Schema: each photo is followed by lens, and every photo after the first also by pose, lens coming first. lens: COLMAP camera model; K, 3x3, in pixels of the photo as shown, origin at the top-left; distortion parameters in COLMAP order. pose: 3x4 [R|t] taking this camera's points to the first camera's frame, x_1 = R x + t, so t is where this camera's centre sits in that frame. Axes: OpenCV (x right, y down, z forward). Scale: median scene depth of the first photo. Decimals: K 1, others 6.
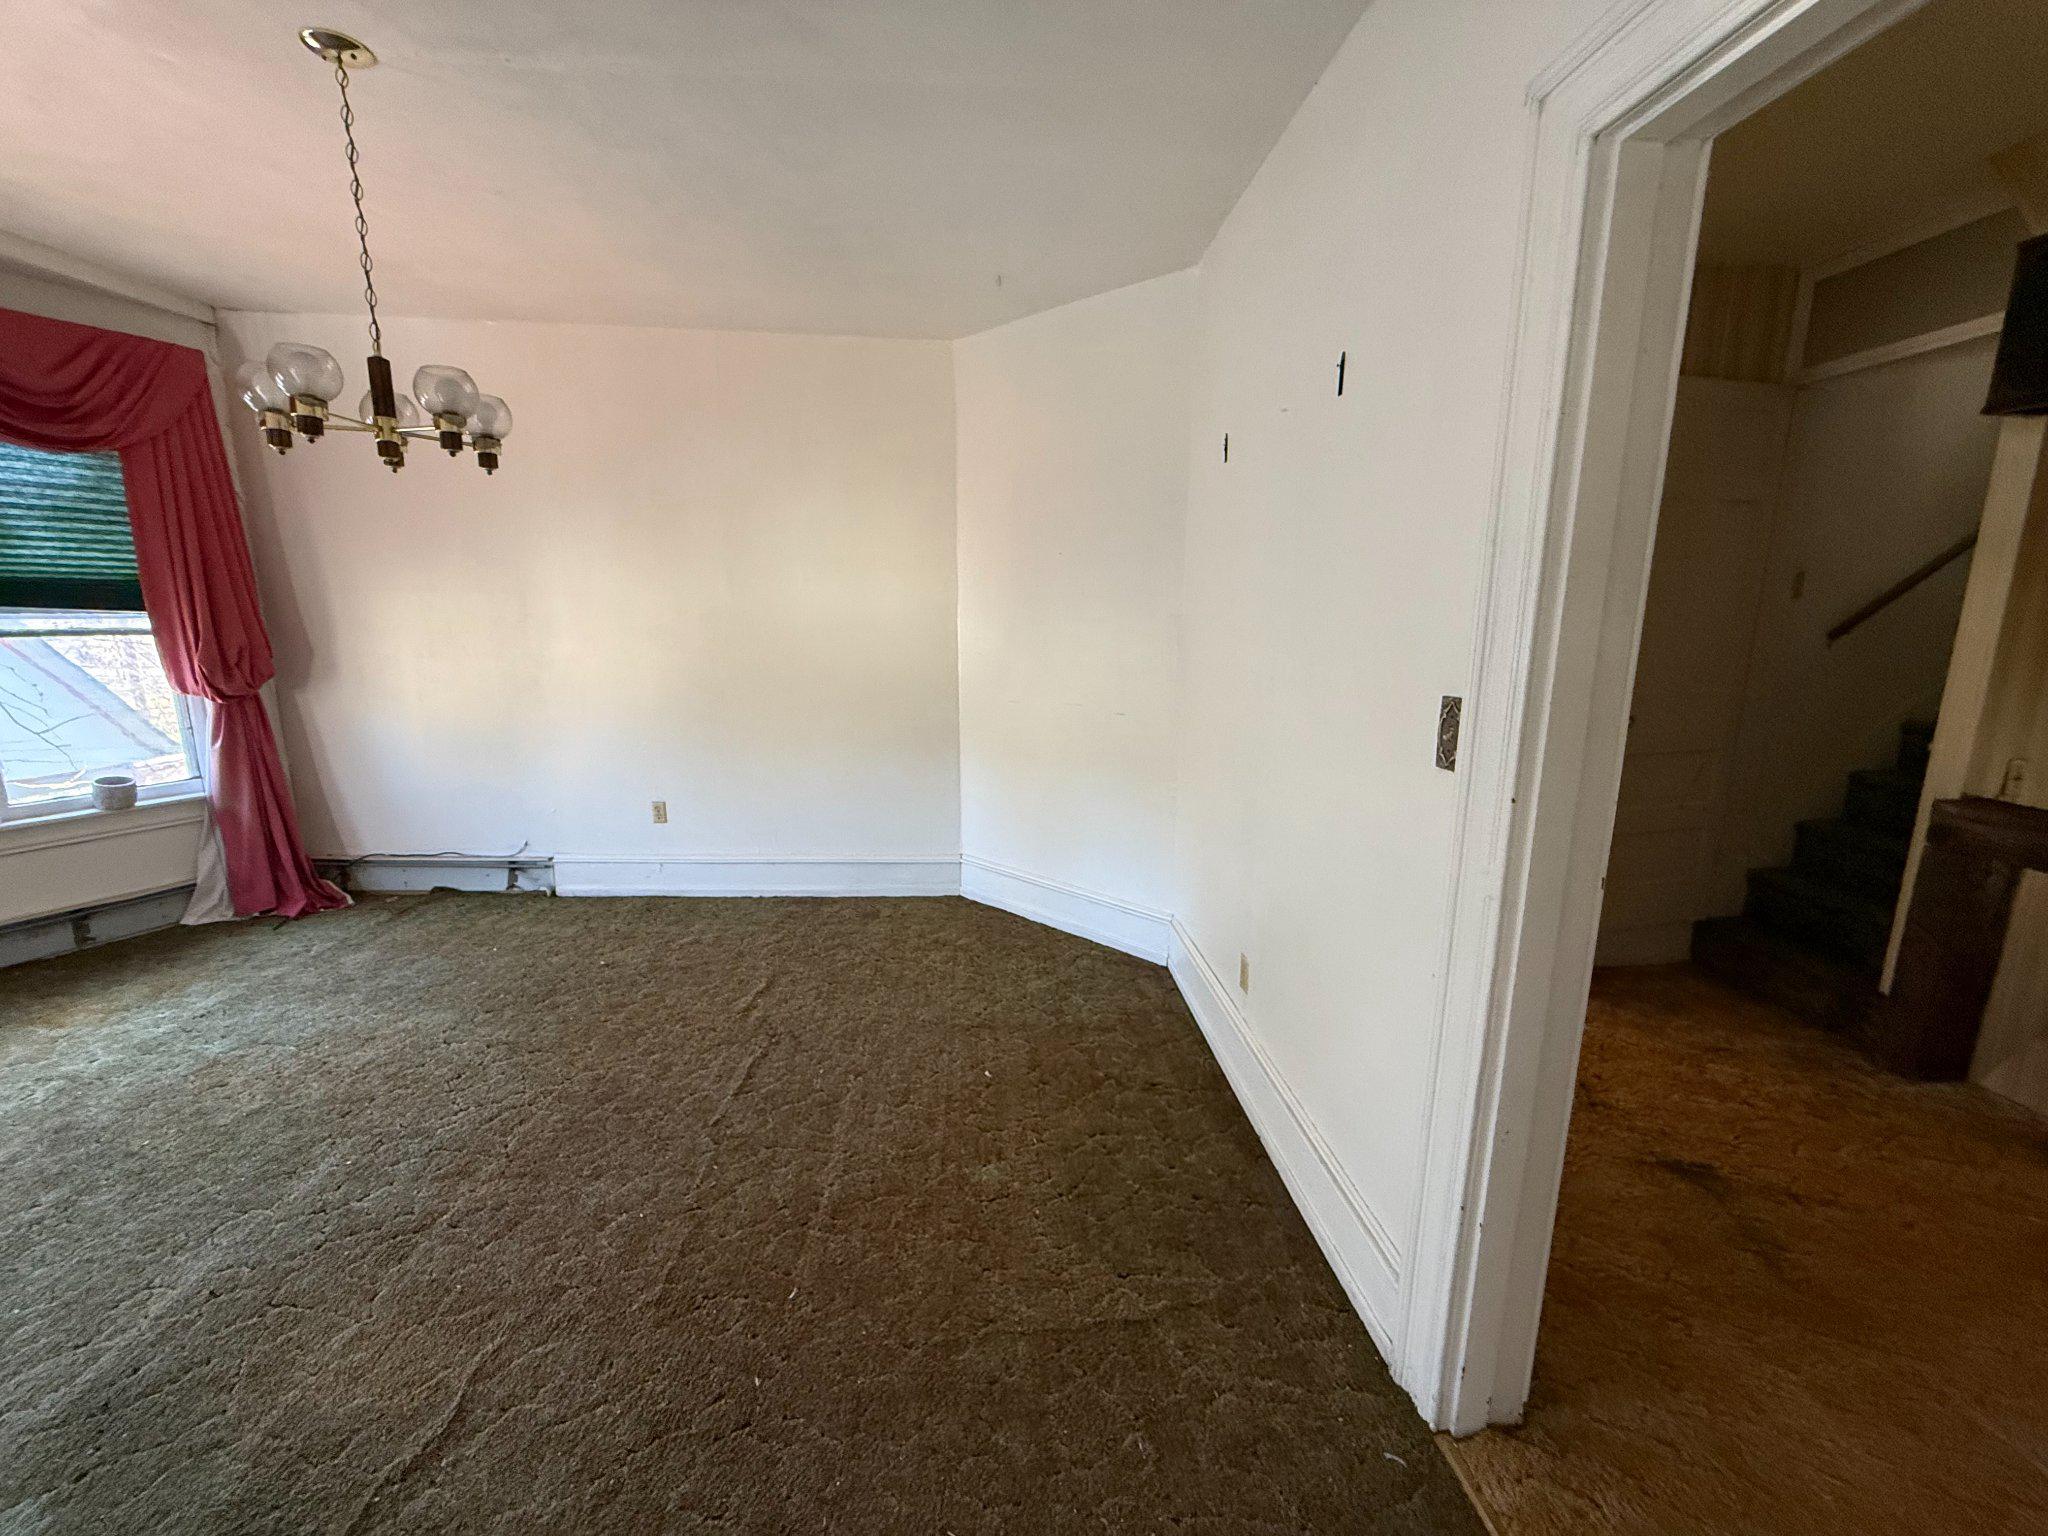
lens RADIAL K [[820.1, 0, 1020.8], [0, 820.1, 768.3], [0, 0, 1]] dist [-0.001099, 0.000484]
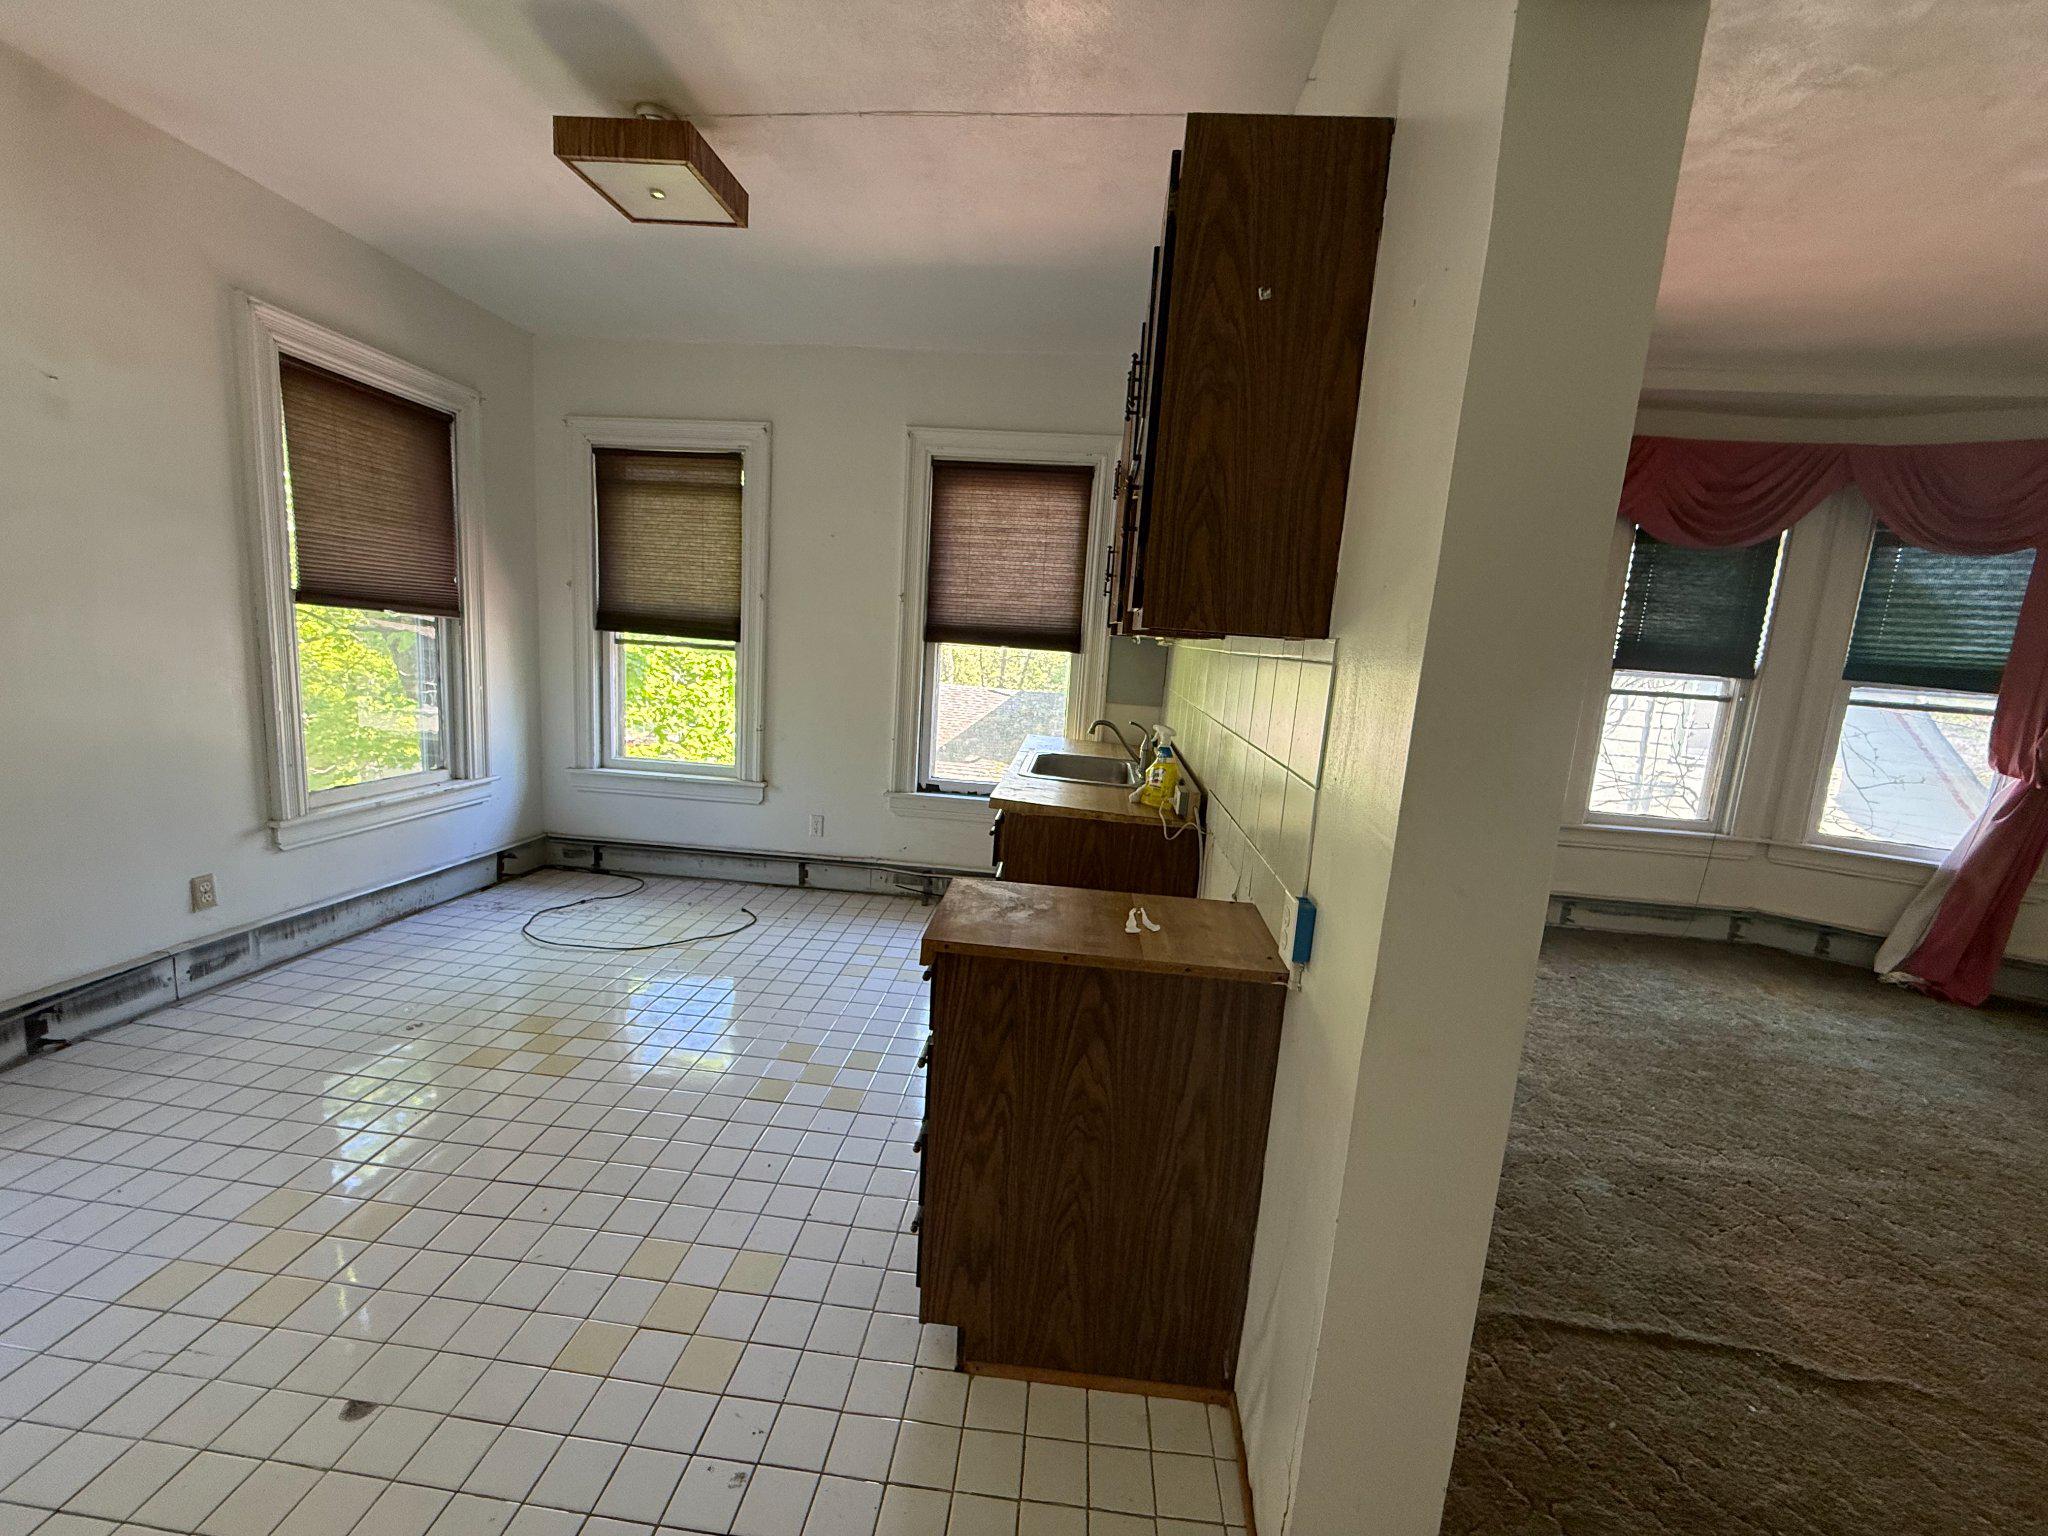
lens RADIAL K [[817.8, 0, 1020.2], [0, 817.8, 768.6], [0, 0, 1]] dist [-0.000524, 0.000743]
pose [[-0.159076, 0.137912, -0.977586, 0.216658], [-0.254993, 0.950858, 0.175634, 0.042483], [0.953768, 0.277217, -0.116092, -0.081731]]
